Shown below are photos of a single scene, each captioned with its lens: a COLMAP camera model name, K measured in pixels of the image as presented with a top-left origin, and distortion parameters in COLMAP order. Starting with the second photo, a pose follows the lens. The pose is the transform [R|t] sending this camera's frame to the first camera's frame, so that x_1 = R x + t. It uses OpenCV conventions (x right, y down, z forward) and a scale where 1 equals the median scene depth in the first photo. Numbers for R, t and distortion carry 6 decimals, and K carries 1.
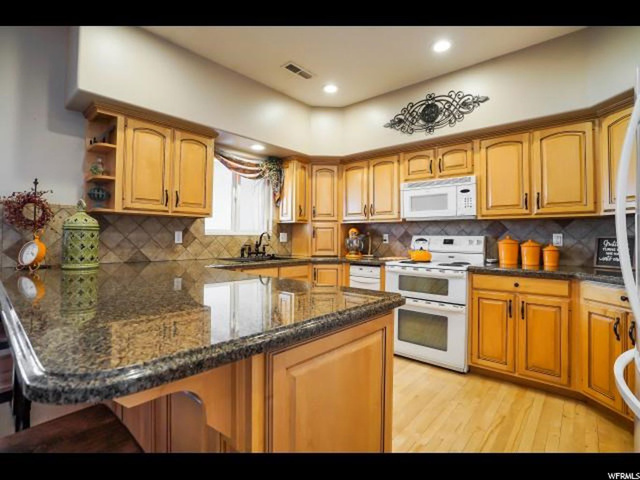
lens RADIAL K [[311.5, 0, 319.9], [0, 311.5, 229.0], [0, 0, 1]] dist [-0.030153, 0.001018]
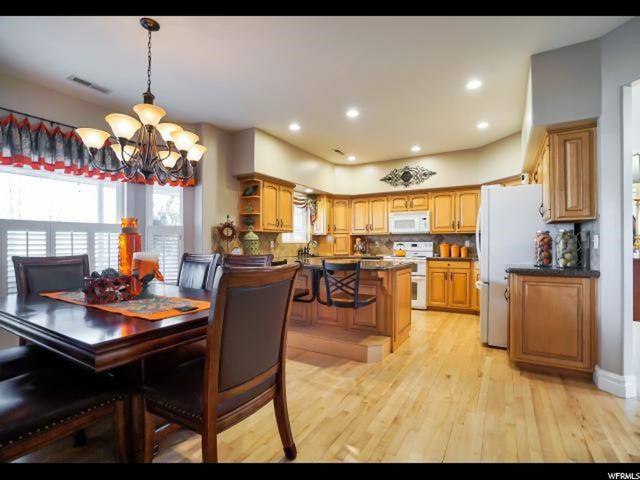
lens RADIAL K [[295.0, 0, 332.9], [0, 295.0, 241.3], [0, 0, 1]] dist [-0.000251, 0.000167]
pose [[0.981211, -0.007459, 0.192795, -0.417583], [0.004426, 0.999860, 0.016155, -0.013947], [-0.192889, -0.014999, 0.981106, -0.655555]]
